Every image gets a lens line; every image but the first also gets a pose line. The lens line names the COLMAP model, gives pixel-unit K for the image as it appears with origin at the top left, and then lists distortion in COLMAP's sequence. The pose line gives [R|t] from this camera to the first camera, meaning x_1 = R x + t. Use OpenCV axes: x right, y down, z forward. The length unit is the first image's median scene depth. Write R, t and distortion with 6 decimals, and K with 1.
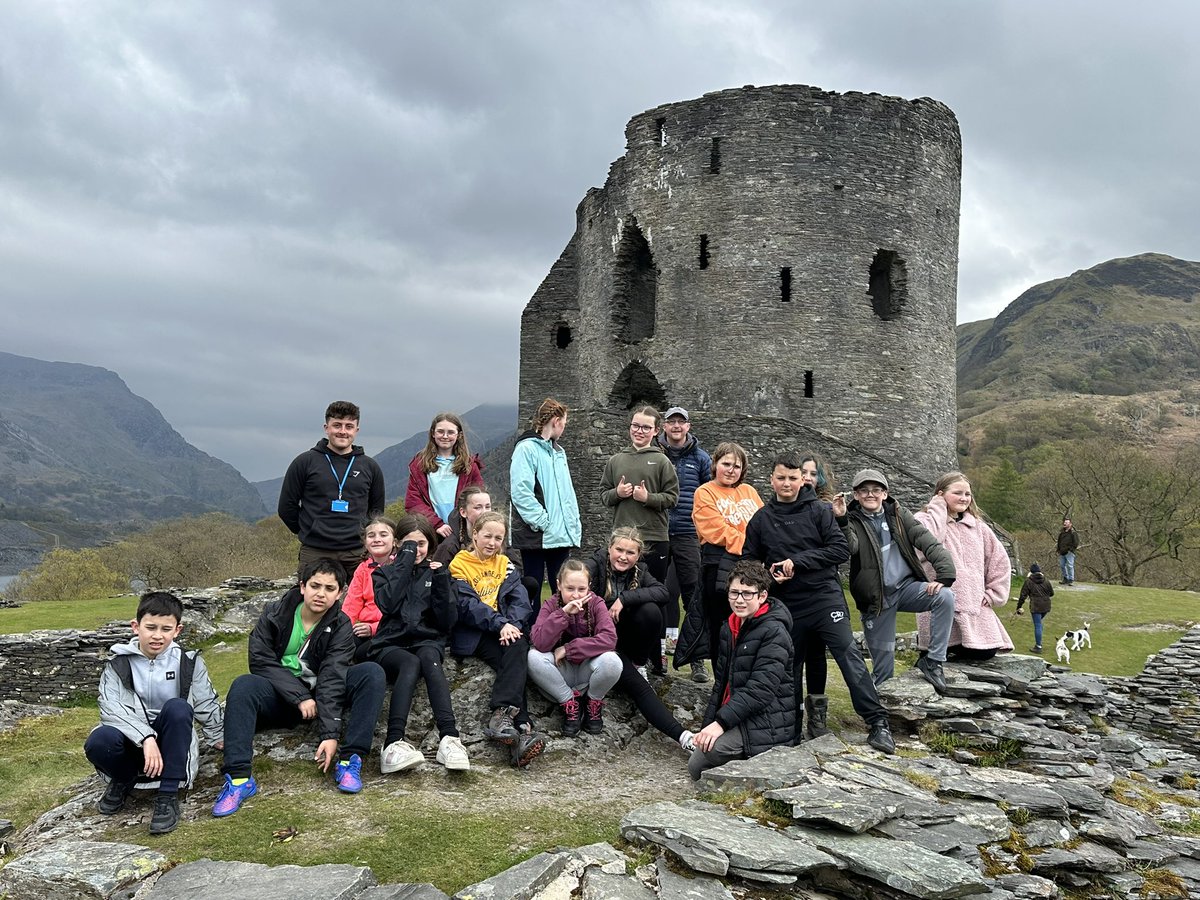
lens RADIAL K [[996.7, 0, 591.1], [0, 996.7, 452.7], [0, 0, 1]] dist [0.199518, -0.345832]
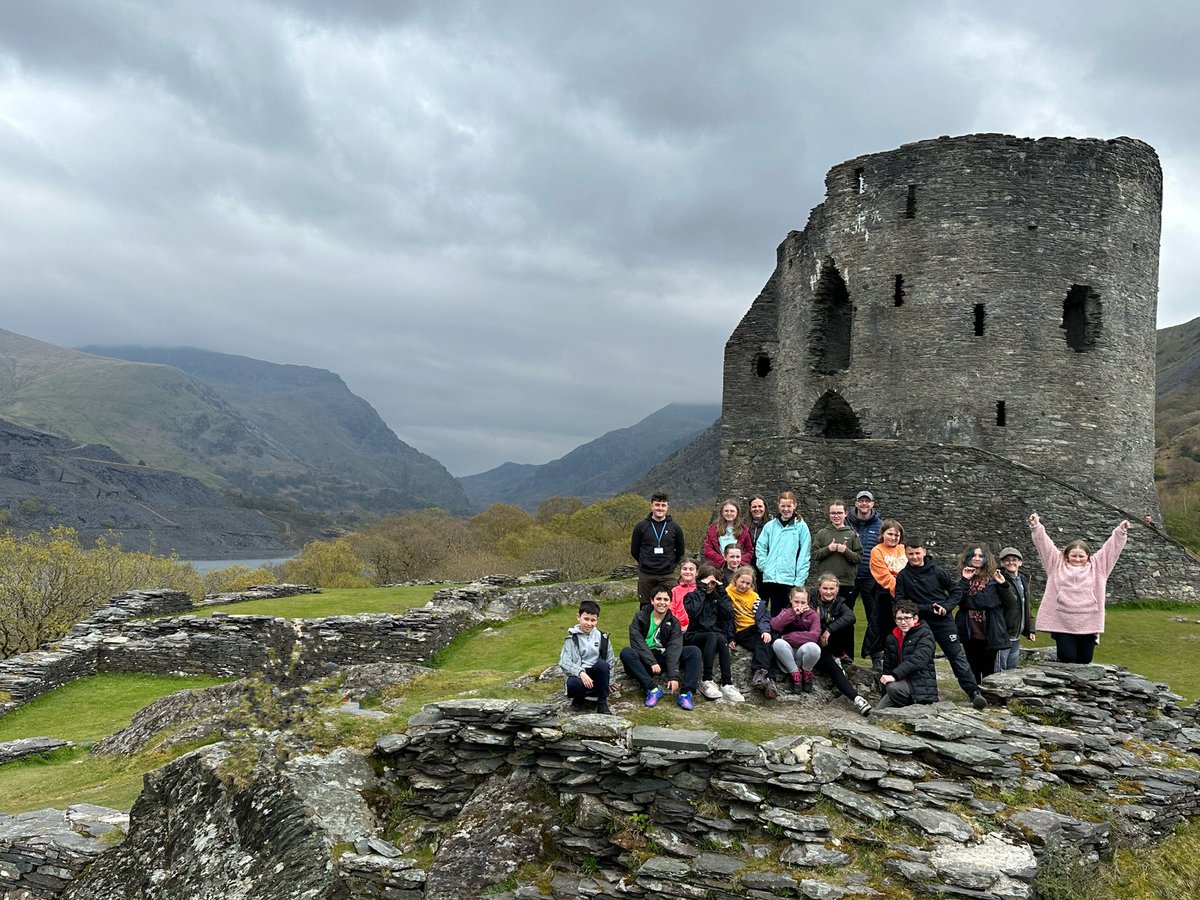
lens RADIAL K [[996.7, 0, 591.1], [0, 996.7, 452.7], [0, 0, 1]] dist [0.199518, -0.345832]
pose [[0.982442, 0.009388, -0.186334, -0.008016], [-0.009077, 0.999956, 0.002521, -0.024498], [0.186350, -0.000786, 0.982483, -0.137276]]
